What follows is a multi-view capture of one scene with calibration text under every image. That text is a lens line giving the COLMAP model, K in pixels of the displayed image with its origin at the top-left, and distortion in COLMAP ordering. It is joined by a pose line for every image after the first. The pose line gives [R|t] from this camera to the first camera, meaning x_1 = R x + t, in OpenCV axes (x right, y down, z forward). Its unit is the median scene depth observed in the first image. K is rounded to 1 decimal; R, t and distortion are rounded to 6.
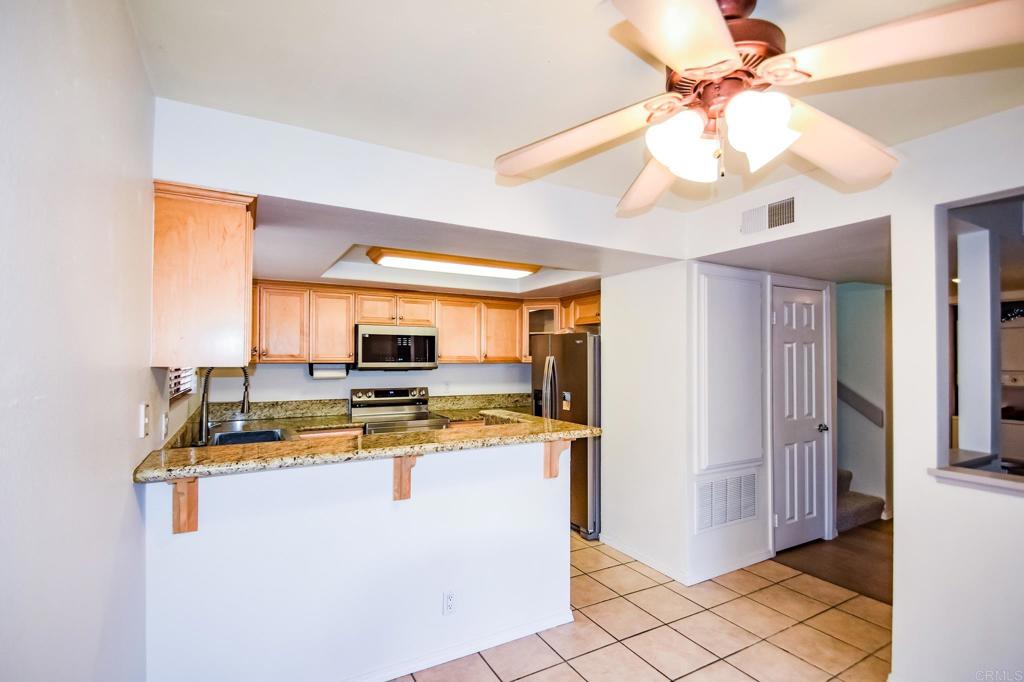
lens RADIAL K [[461.1, 0, 507.6], [0, 461.1, 353.4], [0, 0, 1]] dist [0.000705, -0.000558]
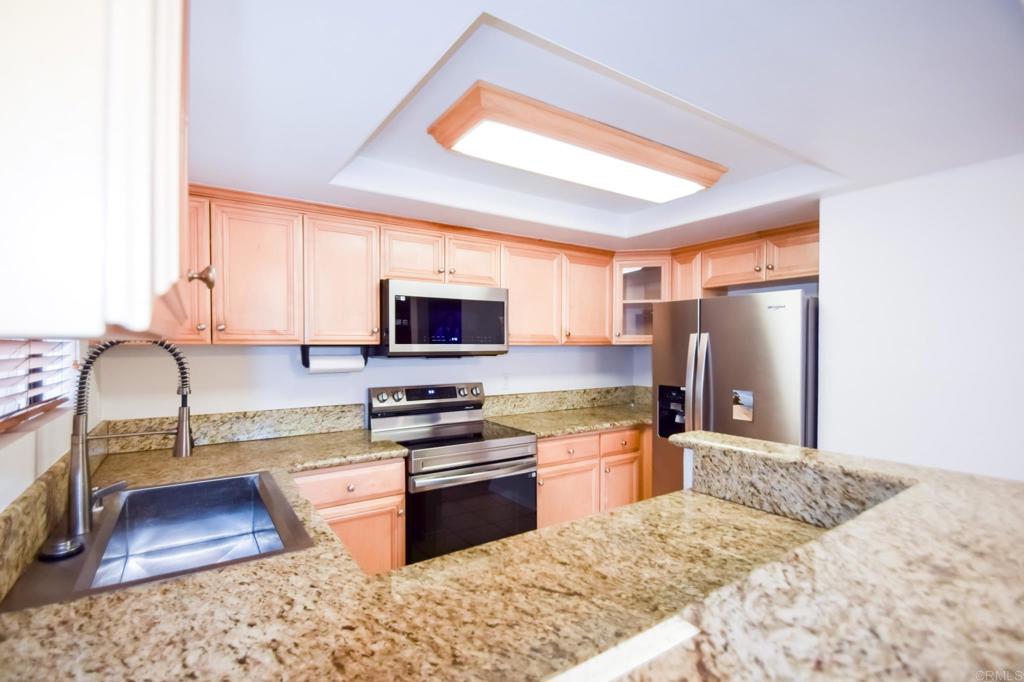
lens RADIAL K [[461.1, 0, 507.6], [0, 461.1, 353.4], [0, 0, 1]] dist [0.000705, -0.000558]
pose [[0.996136, -0.004916, 0.087686, -0.215051], [0.002242, 0.999530, 0.030560, 0.013676], [-0.087795, -0.030245, 0.995679, 0.384863]]
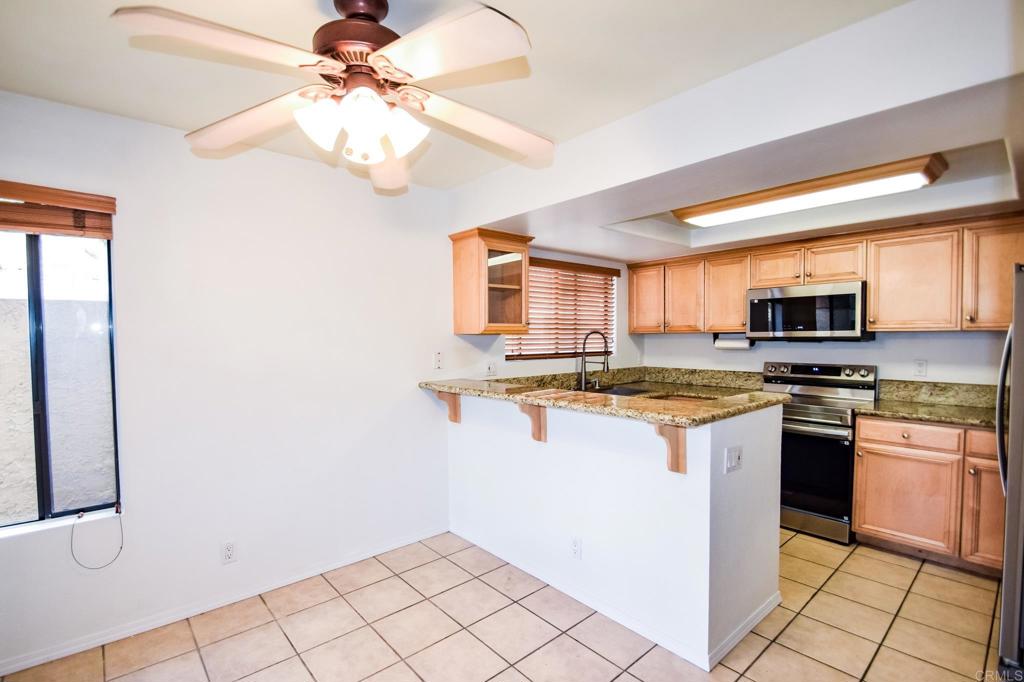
lens RADIAL K [[476.2, 0, 481.5], [0, 476.2, 357.0], [0, 0, 1]] dist [0.003946, -0.013590]
pose [[0.173587, 0.038577, -0.984063, 0.485948], [0.021231, 0.998854, 0.042902, 0.017289], [0.984590, -0.028340, 0.172569, 0.309877]]
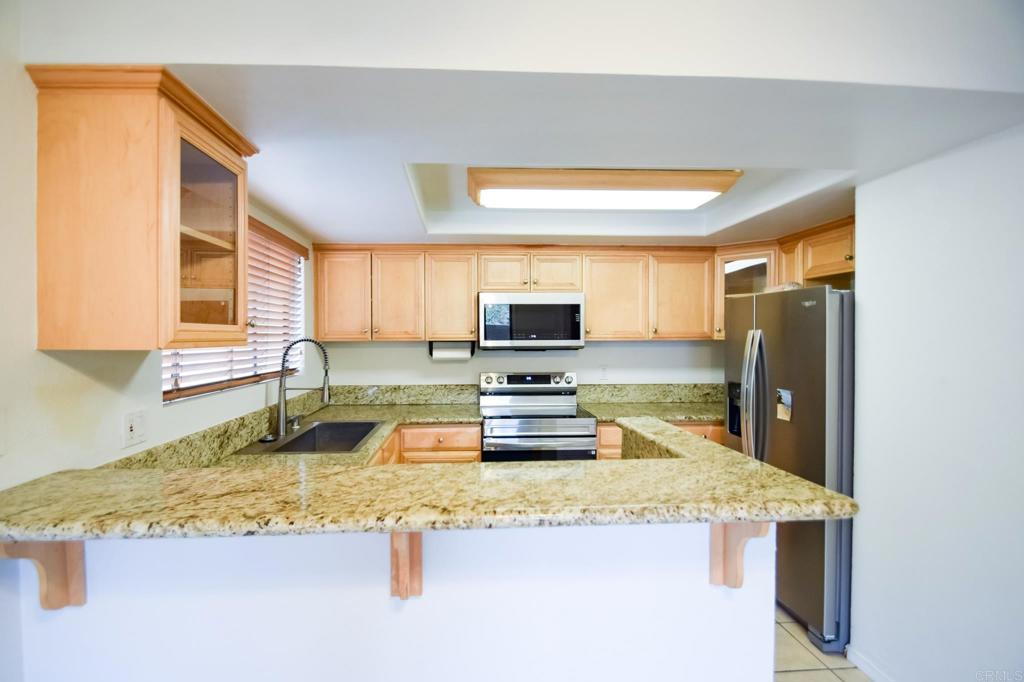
lens RADIAL K [[471.5, 0, 500.7], [0, 471.5, 343.8], [0, 0, 1]] dist [0.003280, -0.009637]
pose [[0.903635, 0.001818, -0.428299, 0.053163], [0.010912, 0.999569, 0.027264, 0.003898], [0.428164, -0.029310, 0.903226, 0.271168]]
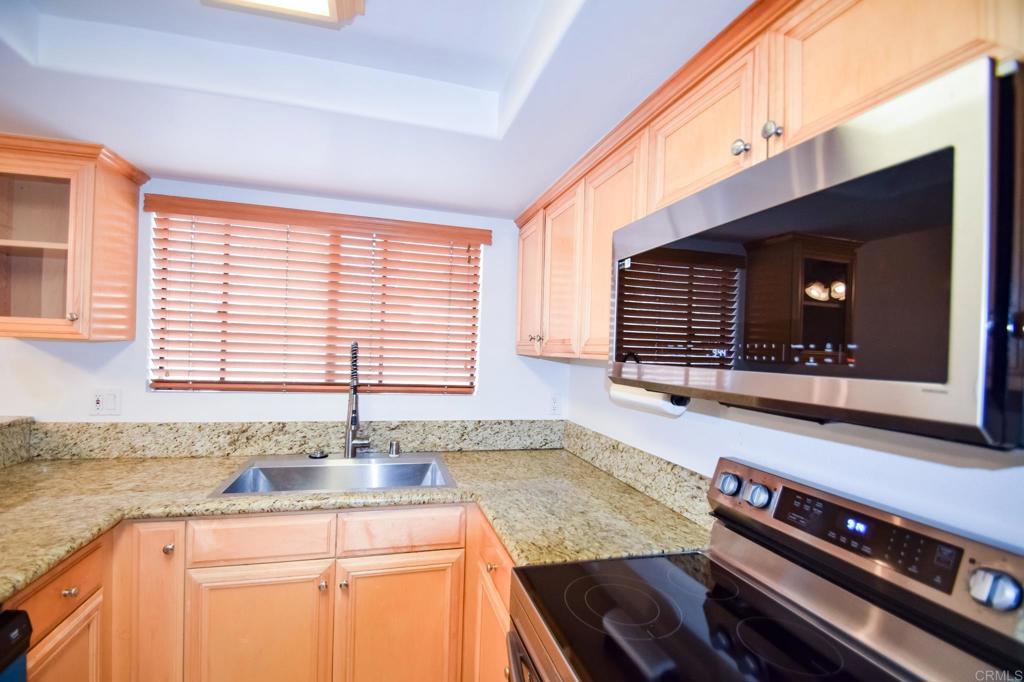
lens RADIAL K [[446.2, 0, 477.8], [0, 446.2, 348.5], [0, 0, 1]] dist [0.000190, -0.011327]
pose [[-0.275152, -0.010094, -0.961348, -0.026557], [-0.021061, 0.999768, -0.004470, 0.014417], [0.961170, 0.019017, -0.275301, 0.953884]]
